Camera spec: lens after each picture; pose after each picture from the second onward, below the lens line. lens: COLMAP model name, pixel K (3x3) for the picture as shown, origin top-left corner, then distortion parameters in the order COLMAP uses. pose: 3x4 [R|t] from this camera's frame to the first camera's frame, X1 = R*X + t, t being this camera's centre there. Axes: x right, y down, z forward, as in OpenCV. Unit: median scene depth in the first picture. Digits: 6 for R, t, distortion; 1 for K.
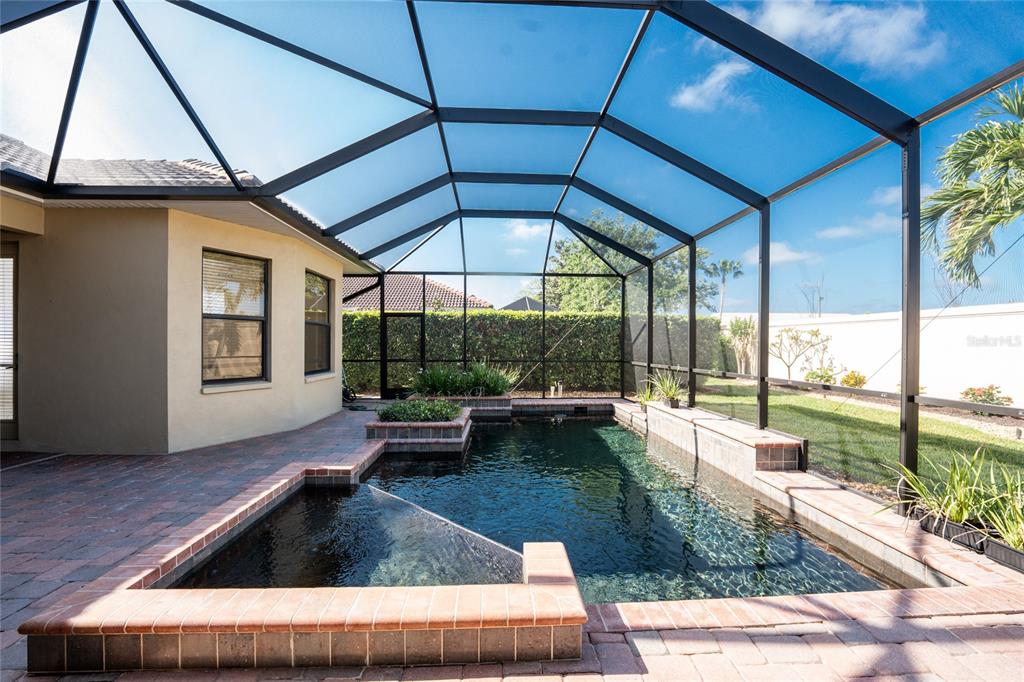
lens RADIAL K [[417.8, 0, 506.0], [0, 417.8, 341.6], [0, 0, 1]] dist [0.006821, -0.001154]
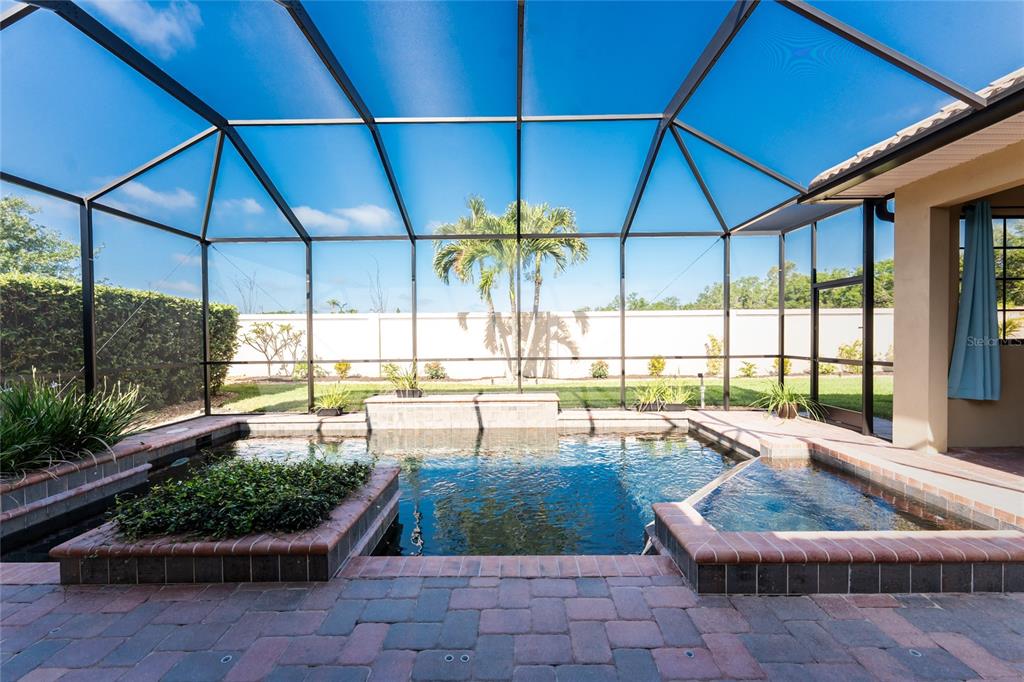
lens RADIAL K [[417.8, 0, 515.4], [0, 417.8, 340.6], [0, 0, 1]] dist [0.006821, -0.001154]
pose [[0.034021, -0.008366, 0.999386, -0.709911], [0.001481, 0.999964, 0.008321, 0.010546], [-0.999420, 0.001197, 0.034032, 0.812861]]
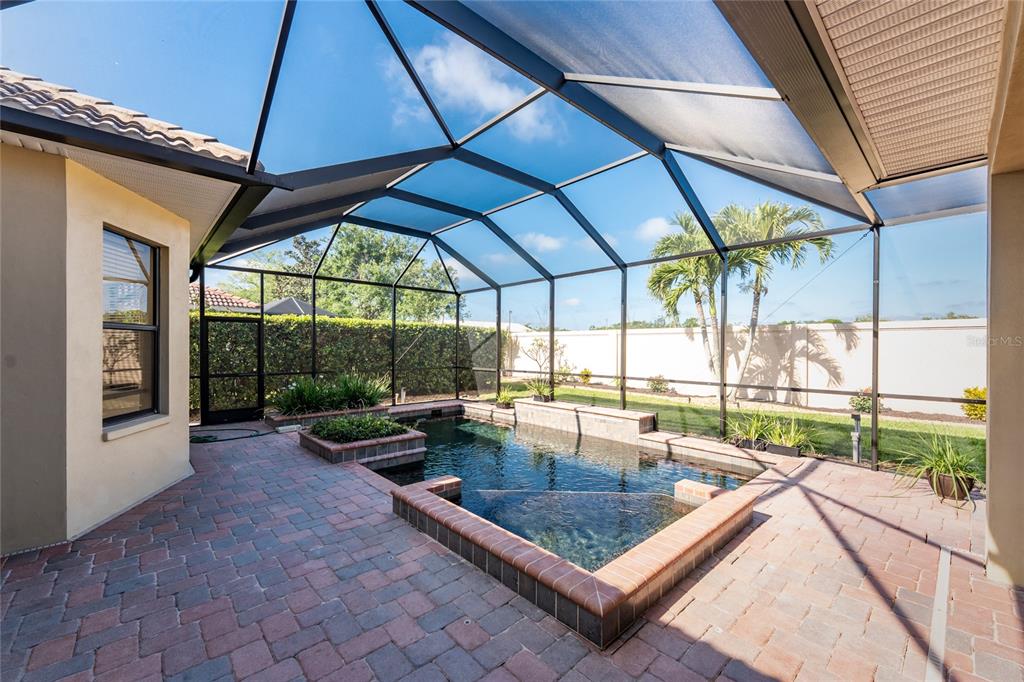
lens RADIAL K [[417.8, 0, 498.9], [0, 417.8, 347.0], [0, 0, 1]] dist [0.006821, -0.001154]
pose [[0.777185, -0.003416, 0.629263, -0.629700], [-0.003719, 0.999943, 0.010021, -0.035458], [-0.629261, -0.010128, 0.777128, 0.056863]]
